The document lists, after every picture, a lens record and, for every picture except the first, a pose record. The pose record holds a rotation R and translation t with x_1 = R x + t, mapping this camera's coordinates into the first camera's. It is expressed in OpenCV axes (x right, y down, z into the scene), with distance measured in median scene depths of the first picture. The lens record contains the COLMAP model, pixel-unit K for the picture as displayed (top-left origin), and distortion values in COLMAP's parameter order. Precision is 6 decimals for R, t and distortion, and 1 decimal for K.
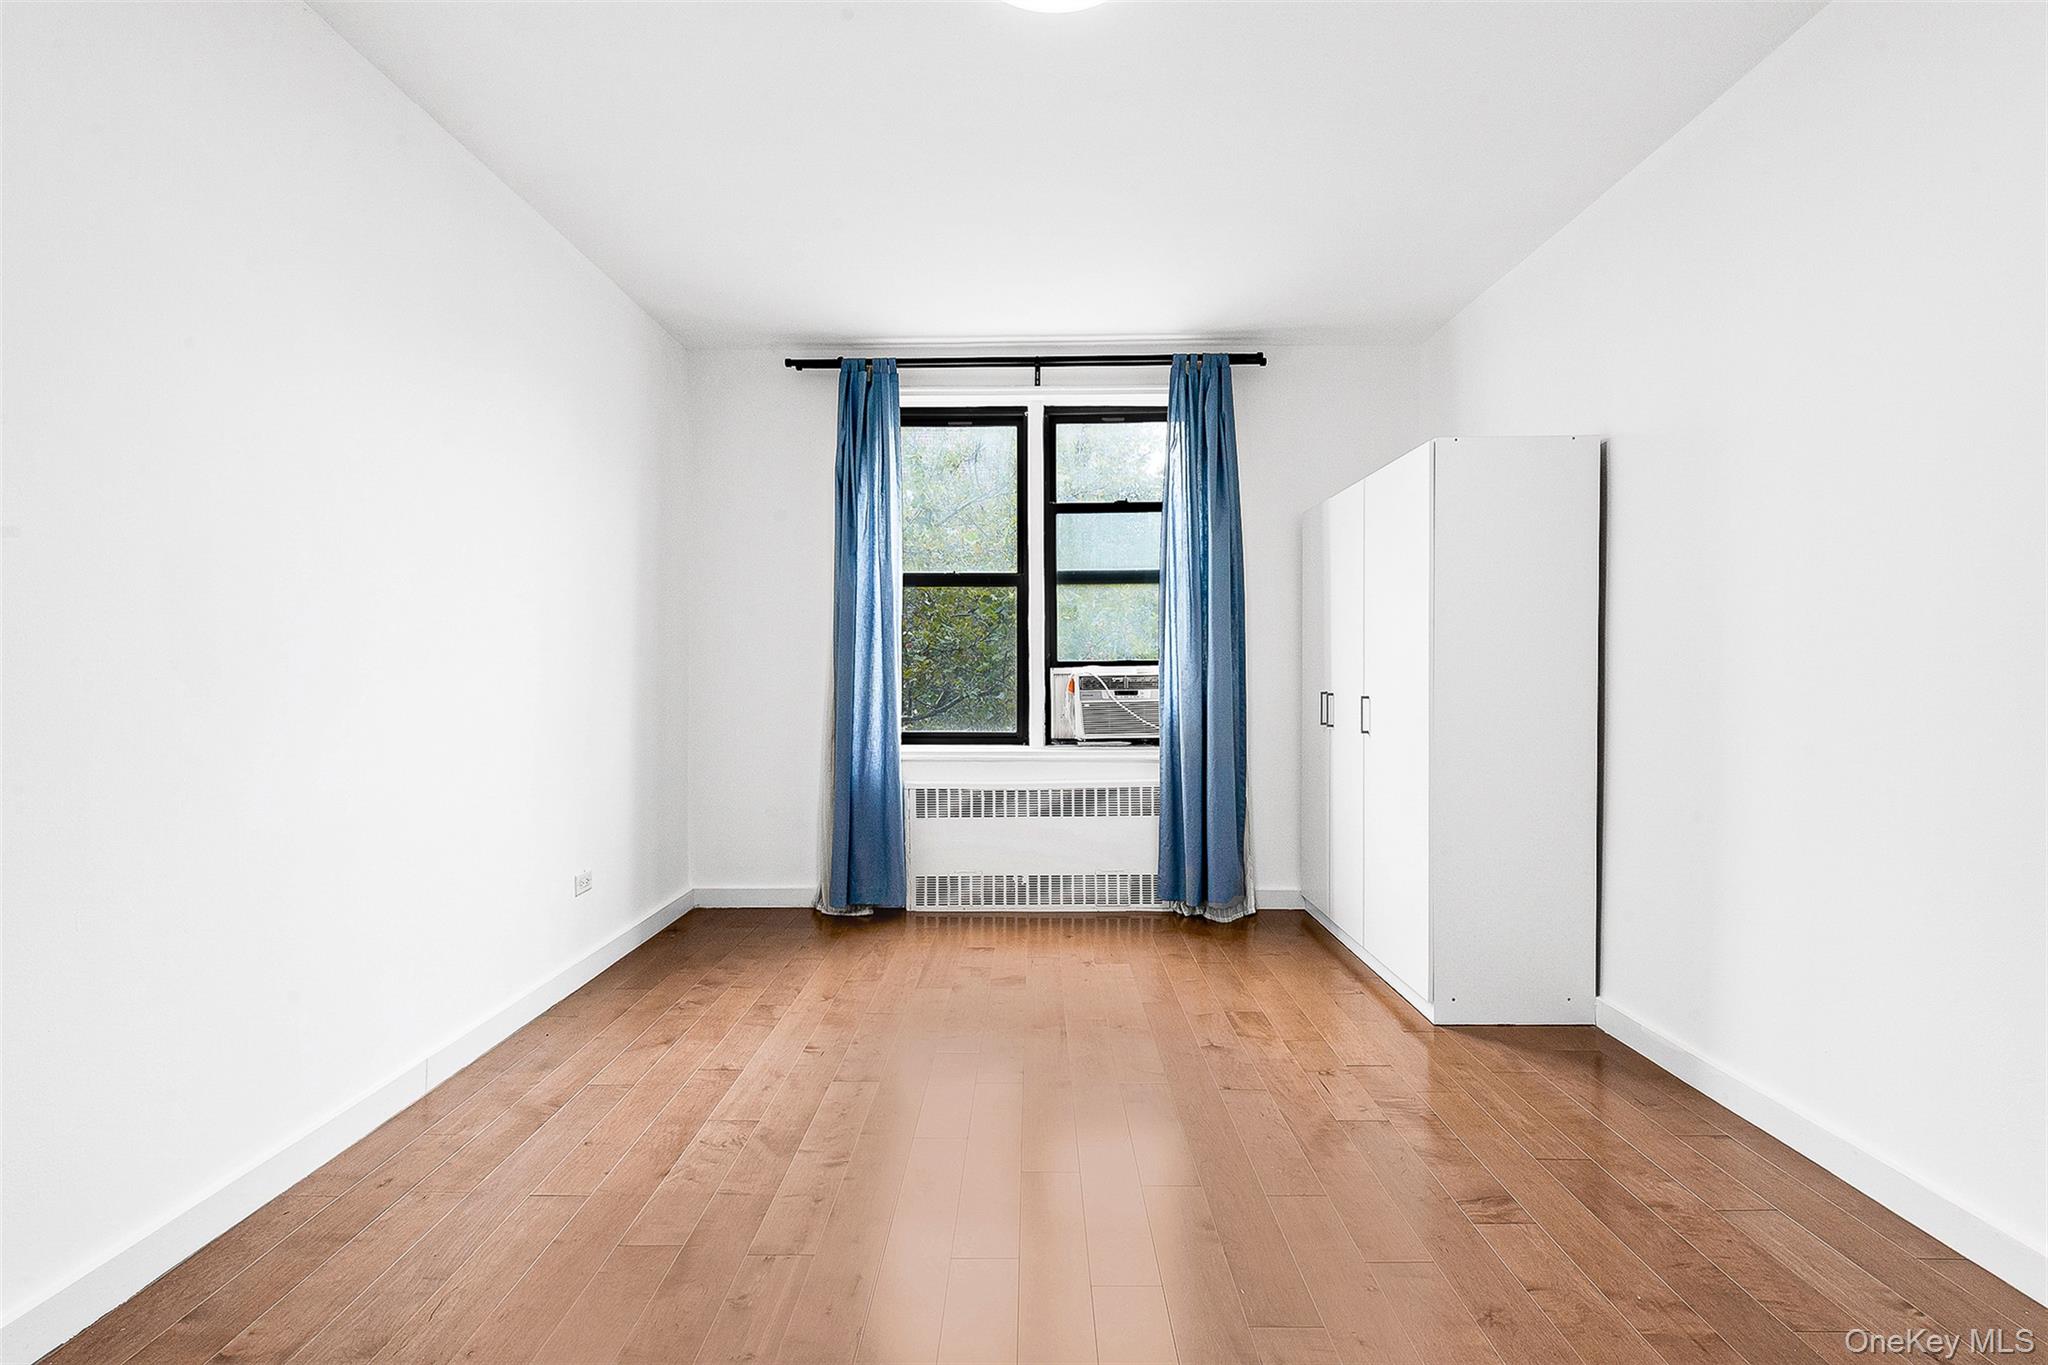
lens RADIAL K [[948.6, 0, 987.1], [0, 948.6, 682.3], [0, 0, 1]] dist [0.033089, -0.017145]
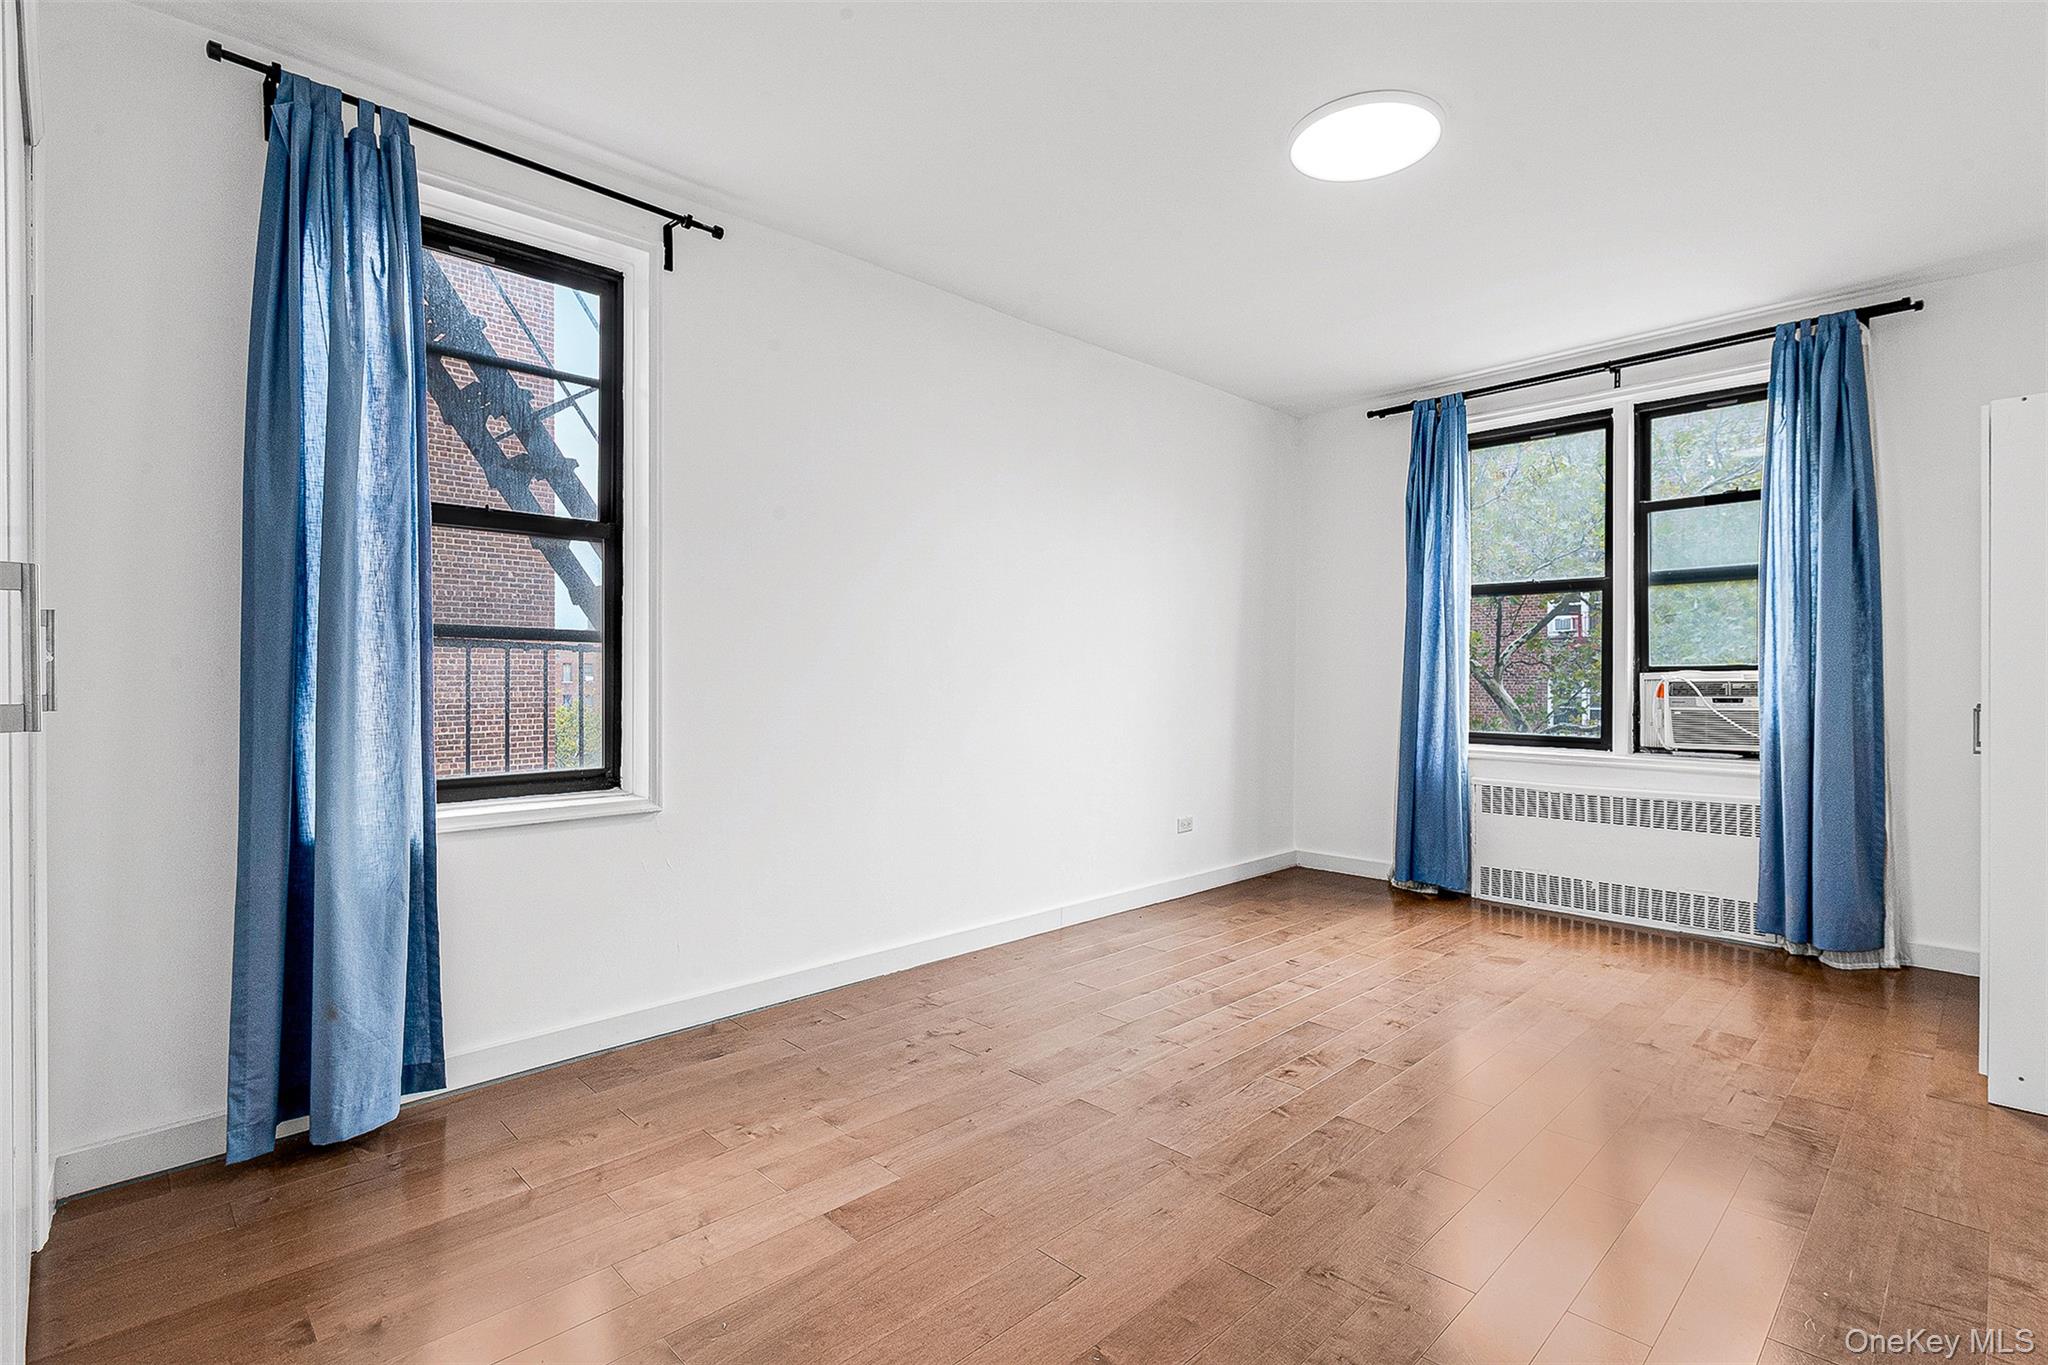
lens RADIAL K [[967.2, 0, 1031.1], [0, 967.2, 670.4], [0, 0, 1]] dist [0.001216, -0.000522]
pose [[0.704421, 0.000799, -0.709782, 0.343957], [-0.013123, 0.999843, -0.011898, 0.002094], [0.709661, 0.017695, 0.704321, -0.136767]]
